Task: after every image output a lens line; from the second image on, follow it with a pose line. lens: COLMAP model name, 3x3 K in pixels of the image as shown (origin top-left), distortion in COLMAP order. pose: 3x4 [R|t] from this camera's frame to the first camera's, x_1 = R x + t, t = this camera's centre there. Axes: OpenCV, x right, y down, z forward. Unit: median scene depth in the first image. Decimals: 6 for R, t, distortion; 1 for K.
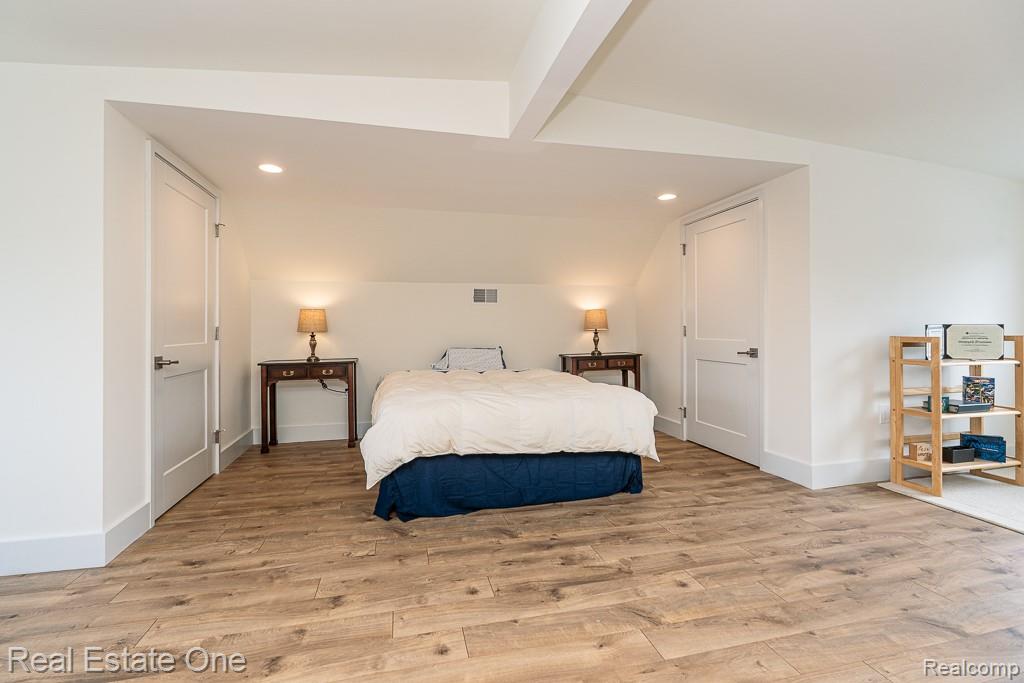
lens RADIAL K [[463.8, 0, 510.2], [0, 463.8, 331.1], [0, 0, 1]] dist [-0.002241, 0.000130]
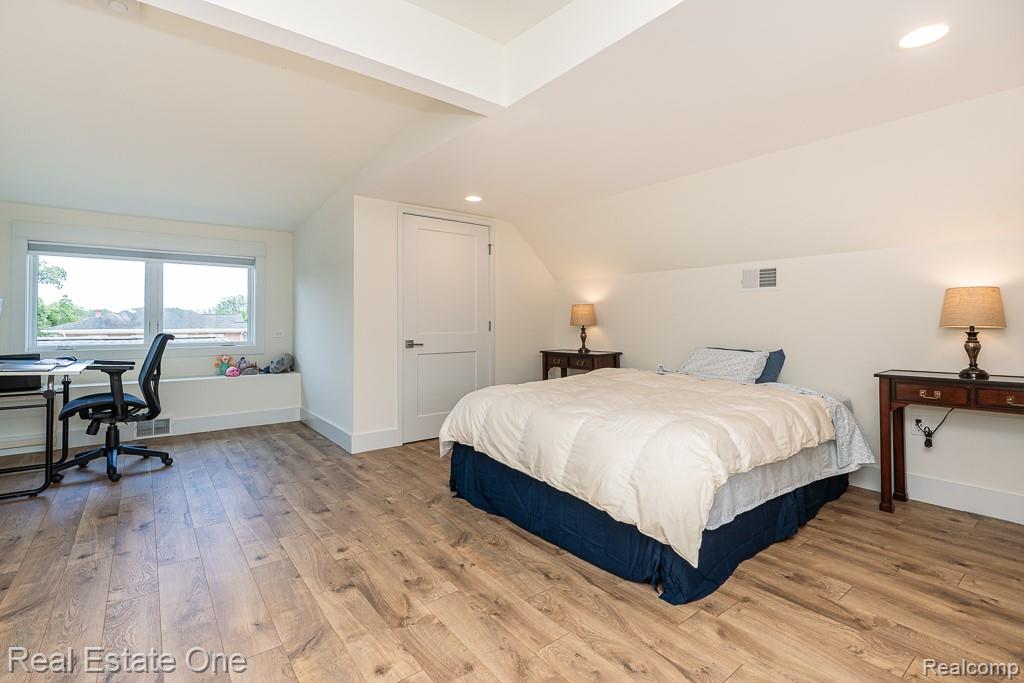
lens RADIAL K [[470.1, 0, 509.5], [0, 470.1, 320.6], [0, 0, 1]] dist [-0.001062, -0.000104]
pose [[0.414504, 0.001331, -0.910047, 0.914908], [-0.007561, 0.999969, -0.001981, -0.011245], [0.910016, 0.007702, 0.414501, 0.697422]]
